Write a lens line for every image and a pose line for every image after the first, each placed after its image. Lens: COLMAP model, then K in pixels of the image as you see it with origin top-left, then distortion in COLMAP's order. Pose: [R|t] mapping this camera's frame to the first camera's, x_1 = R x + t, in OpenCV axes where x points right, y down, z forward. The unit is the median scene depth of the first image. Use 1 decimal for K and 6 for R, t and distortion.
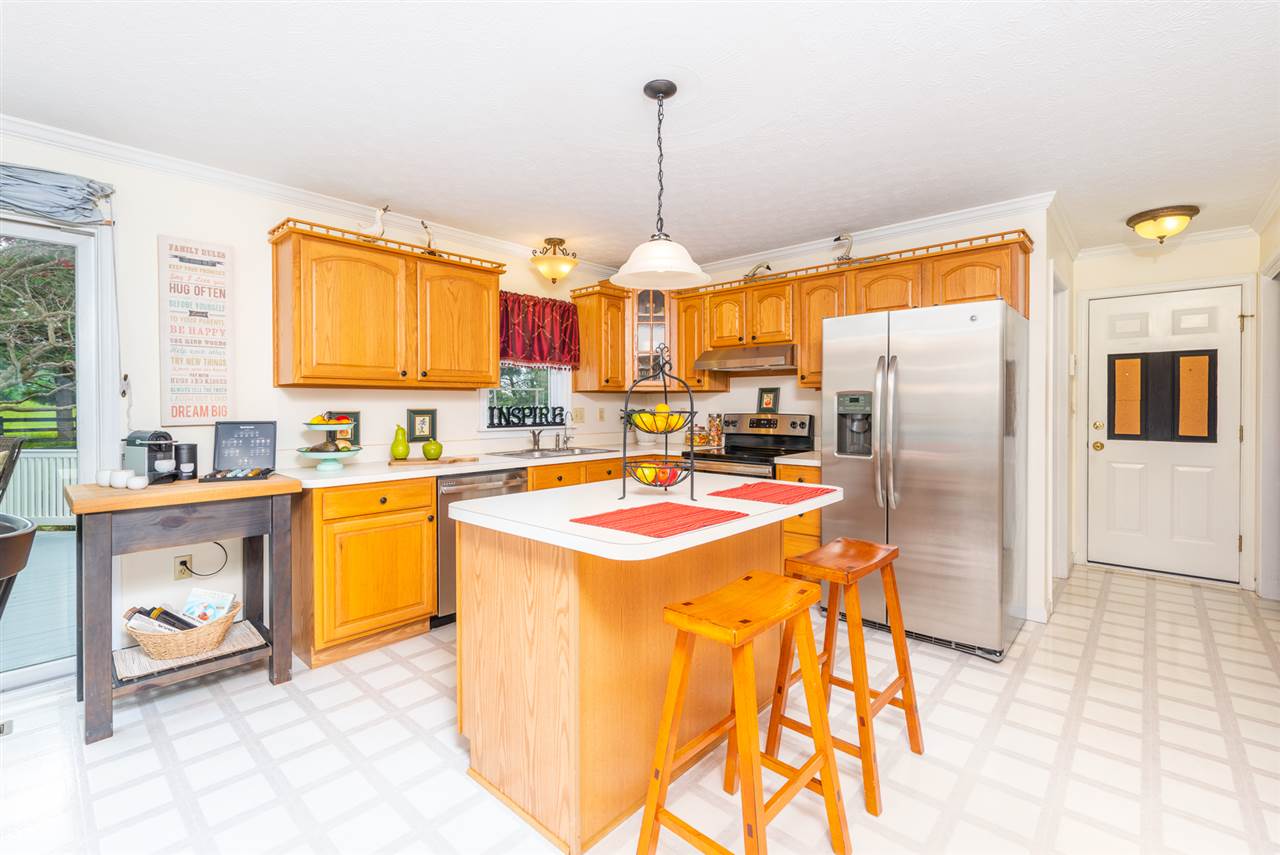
lens RADIAL K [[570.6, 0, 632.3], [0, 570.6, 414.9], [0, 0, 1]] dist [-0.001581, 0.000286]
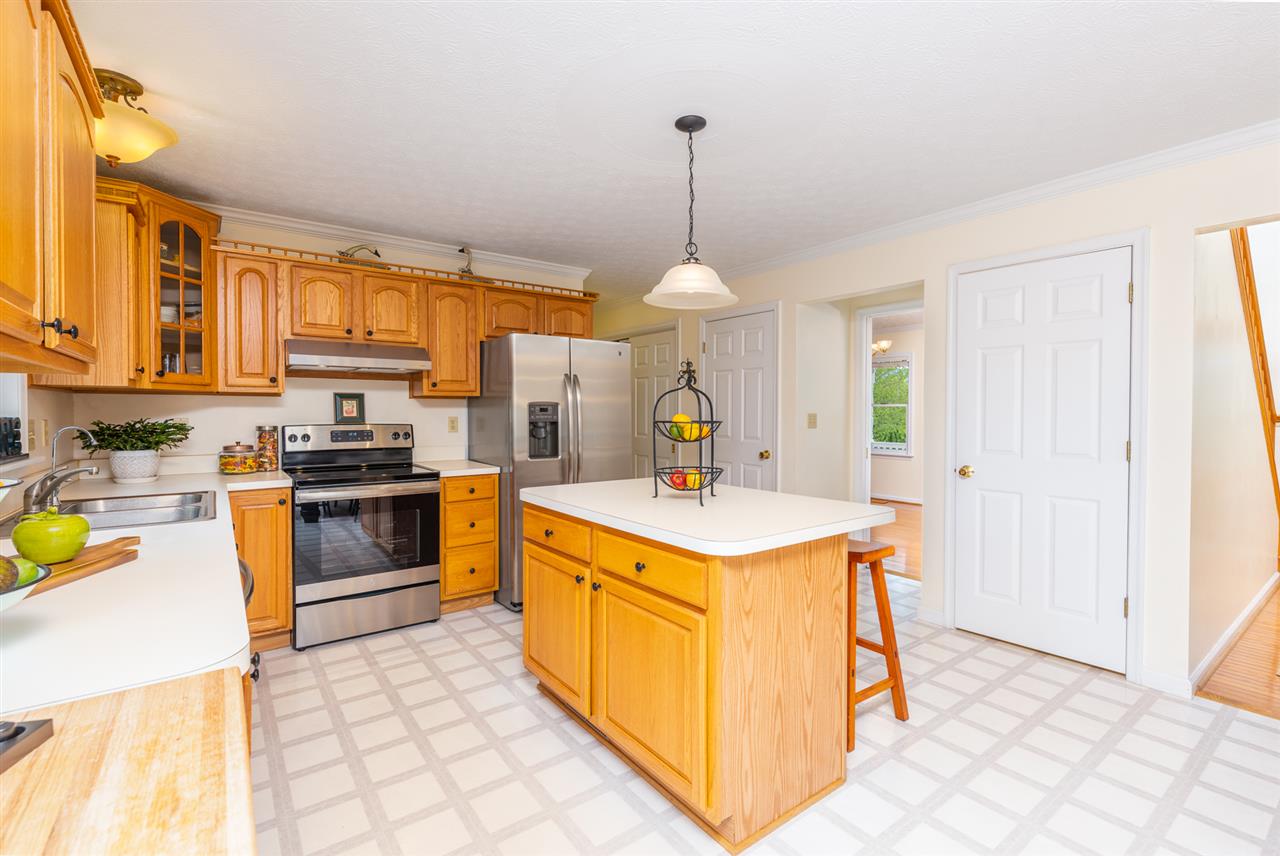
lens RADIAL K [[562.8, 0, 640.0], [0, 562.8, 428.0], [0, 0, 1]] dist [-0.000311, 0.000036]
pose [[0.188412, -0.025374, 0.981762, -0.684906], [0.014966, 0.999624, 0.022963, -0.012614], [-0.981976, 0.010367, 0.188721, 0.599444]]
